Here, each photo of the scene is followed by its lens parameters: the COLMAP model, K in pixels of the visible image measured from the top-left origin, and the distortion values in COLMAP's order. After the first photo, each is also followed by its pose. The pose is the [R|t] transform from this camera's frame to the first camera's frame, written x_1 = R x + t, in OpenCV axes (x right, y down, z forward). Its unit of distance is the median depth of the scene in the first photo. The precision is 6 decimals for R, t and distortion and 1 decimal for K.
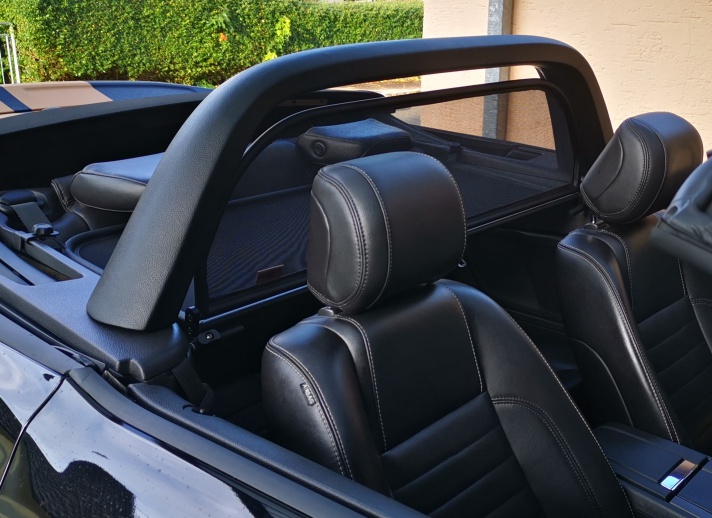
lens RADIAL K [[851.9, 0, 349.8], [0, 851.9, 257.8], [0, 0, 1]] dist [0.037706, 0.000000]
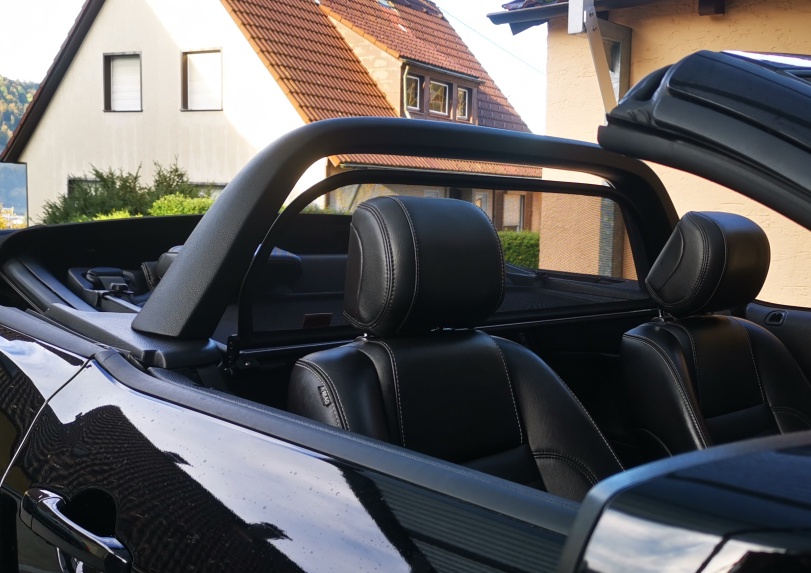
lens RADIAL K [[845.1, 0, 410.9], [0, 845.1, 285.6], [0, 0, 1]] dist [0.028022, 0.000000]
pose [[0.994515, 0.024455, -0.101691, 0.111787], [-0.047335, 0.972250, -0.229107, 0.191073], [0.093266, 0.232664, 0.968075, 0.009982]]
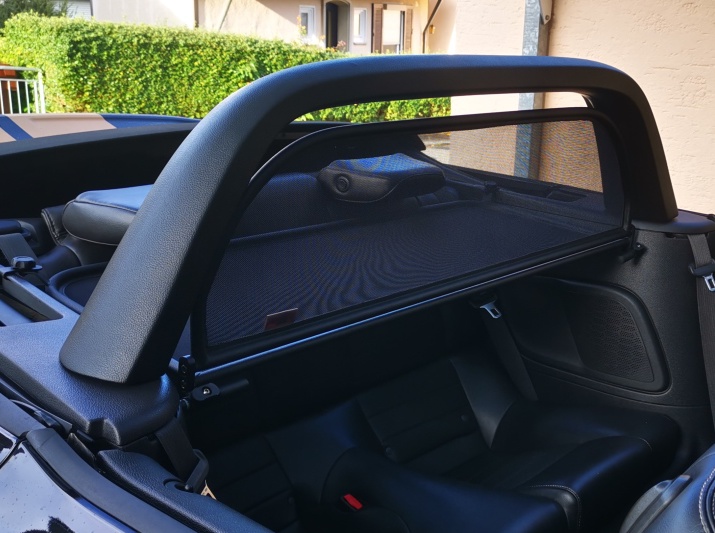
lens RADIAL K [[866.8, 0, 366.9], [0, 866.8, 232.9], [0, 0, 1]] dist [0.016873, 0.000000]
pose [[0.999802, 0.018483, -0.007368, -0.003166], [-0.019061, 0.995922, -0.088183, 0.007838], [0.005708, 0.088306, 0.996077, 0.118636]]
